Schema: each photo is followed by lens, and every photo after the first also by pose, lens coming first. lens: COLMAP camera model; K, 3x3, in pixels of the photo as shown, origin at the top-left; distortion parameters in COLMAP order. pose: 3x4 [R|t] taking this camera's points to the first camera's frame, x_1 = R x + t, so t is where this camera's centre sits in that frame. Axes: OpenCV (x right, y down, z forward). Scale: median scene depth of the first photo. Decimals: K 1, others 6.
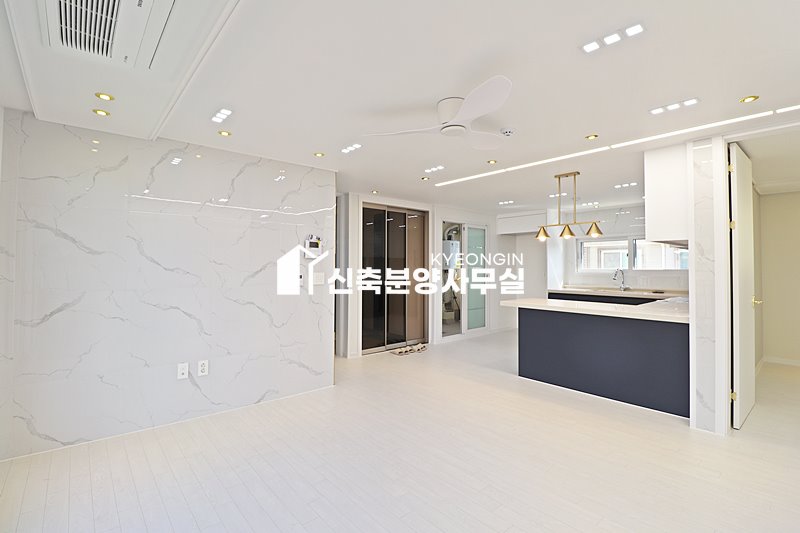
lens RADIAL K [[370.5, 0, 402.1], [0, 370.5, 264.3], [0, 0, 1]] dist [-0.006398, -0.007156]
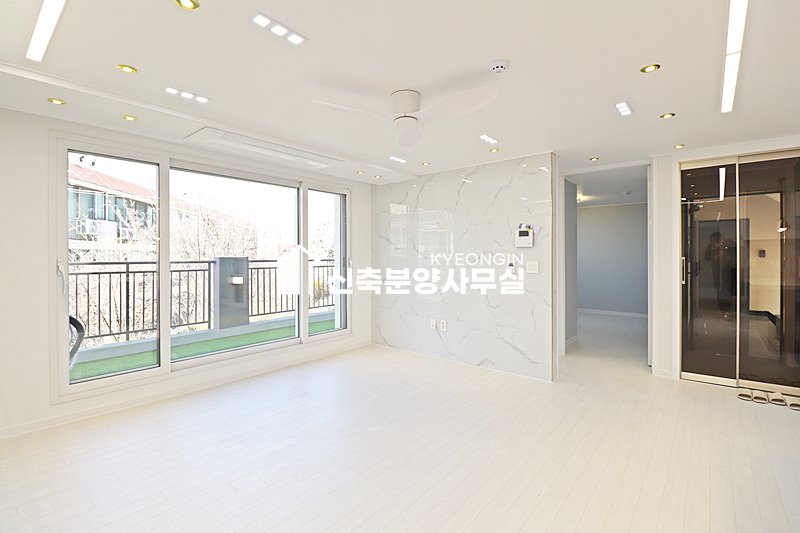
lens RADIAL K [[370.5, 0, 402.1], [0, 370.5, 260.8], [0, 0, 1]] dist [-0.006398, -0.007156]
pose [[0.150228, 0.007426, -0.988623, 0.745983], [0.009036, 0.999920, 0.008884, 0.010686], [0.988610, -0.010268, 0.150149, 0.536030]]
